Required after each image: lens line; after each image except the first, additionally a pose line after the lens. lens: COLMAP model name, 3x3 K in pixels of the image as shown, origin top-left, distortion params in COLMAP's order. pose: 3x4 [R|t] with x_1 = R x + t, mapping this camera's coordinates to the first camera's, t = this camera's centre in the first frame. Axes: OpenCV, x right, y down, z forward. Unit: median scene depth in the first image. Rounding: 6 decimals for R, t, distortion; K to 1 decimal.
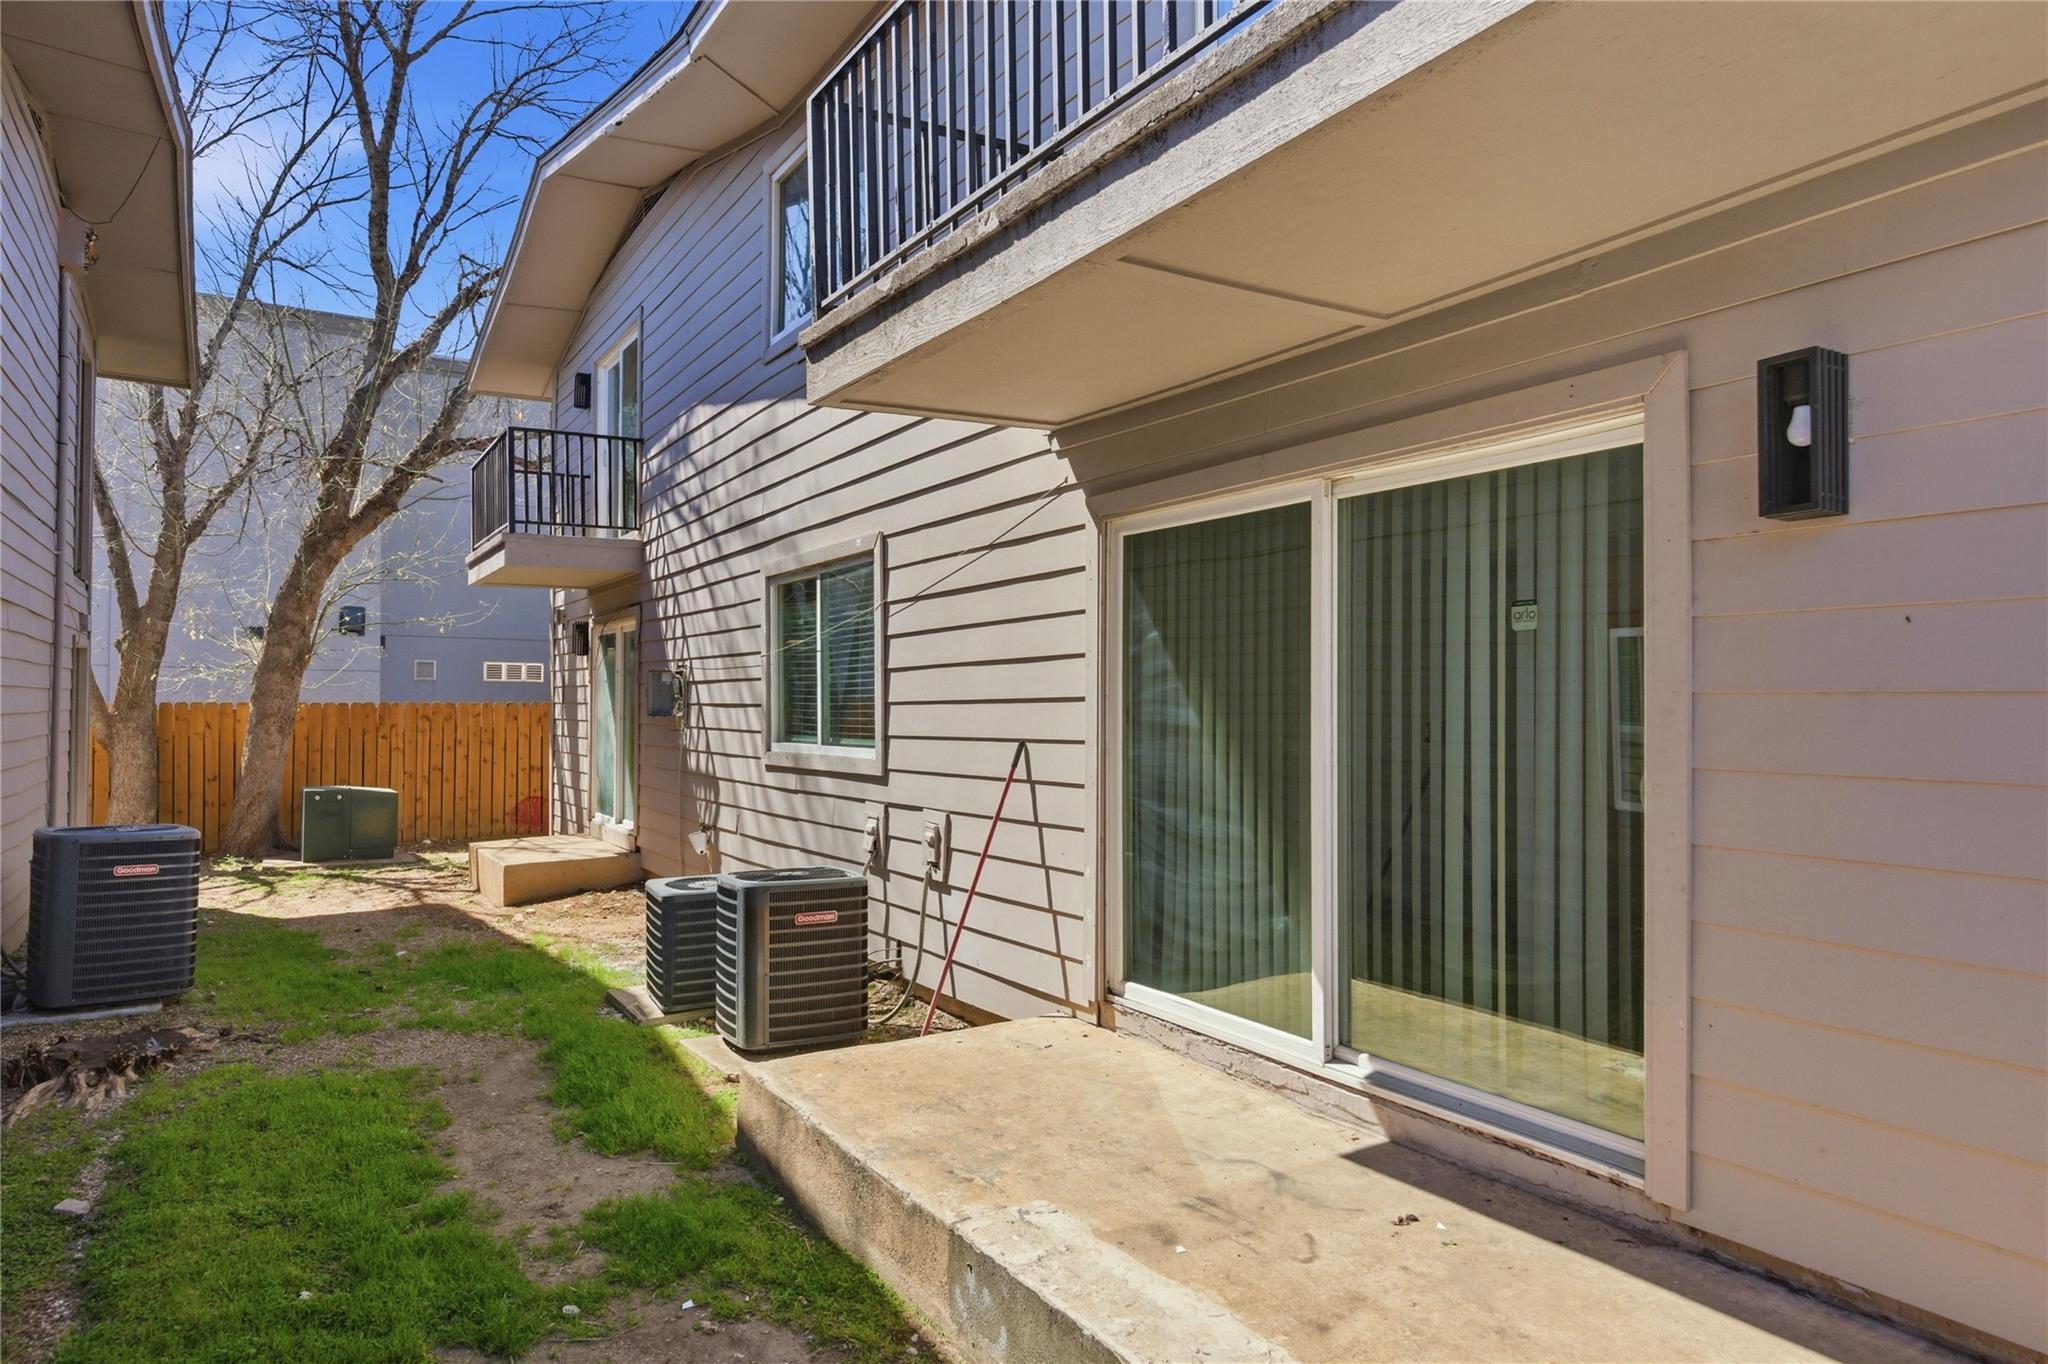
lens RADIAL K [[1303.6, 0, 1023.4], [0, 1303.6, 679.0], [0, 0, 1]] dist [0.032660, -0.000086]
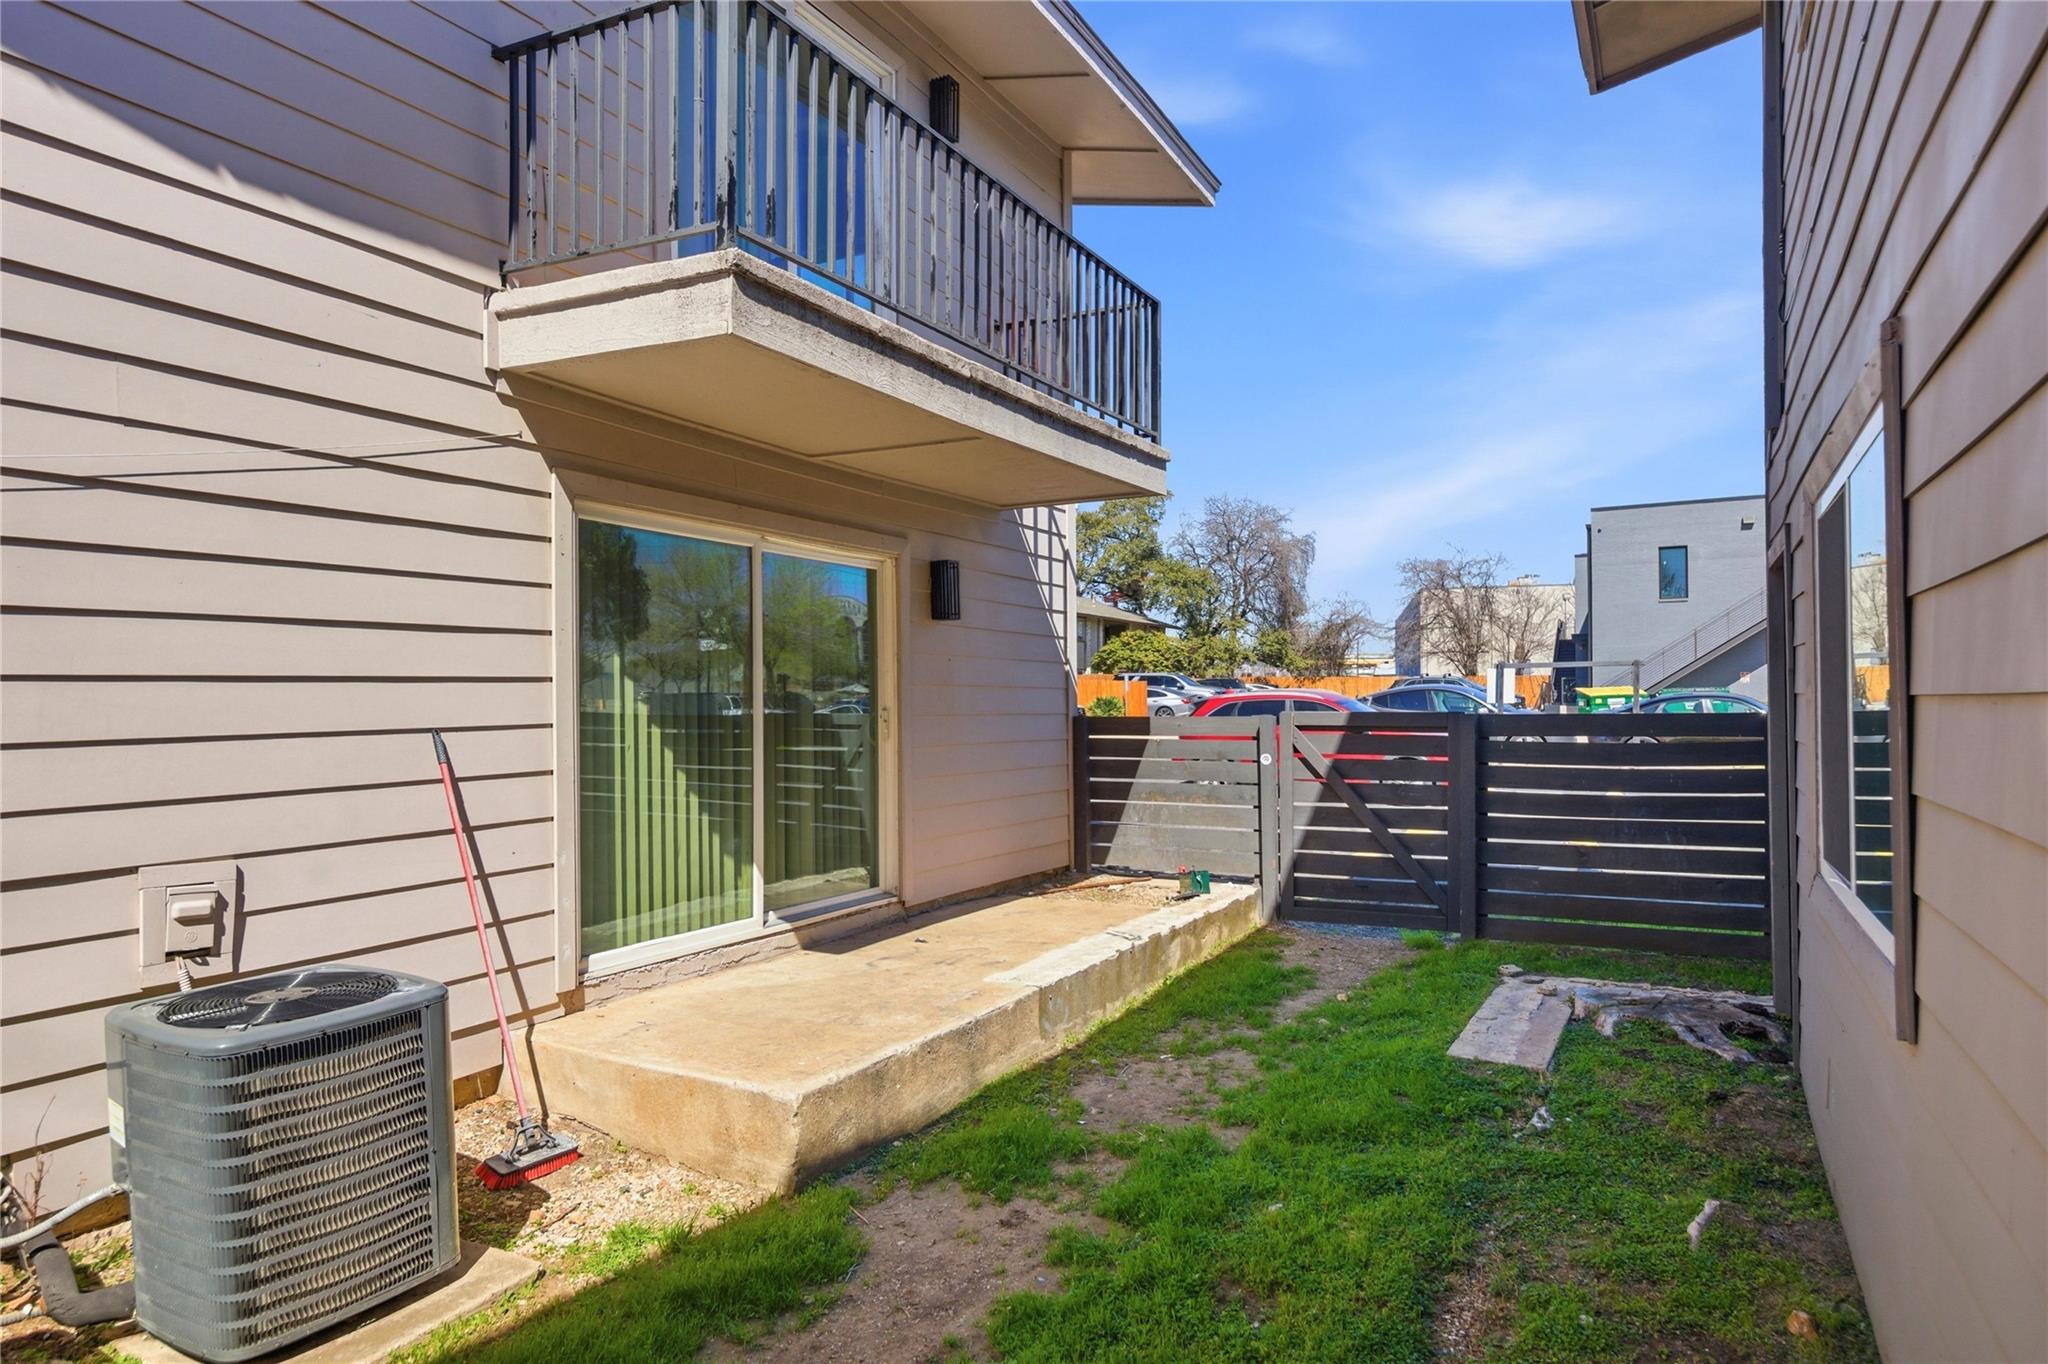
lens RADIAL K [[1303.6, 0, 1024.3], [0, 1303.6, 690.8], [0, 0, 1]] dist [0.032660, -0.000086]
pose [[-0.538250, 0.008713, 0.842740, -1.040427], [-0.012021, 0.999765, -0.018014, 0.040576], [-0.842700, -0.019827, -0.538019, 1.358424]]
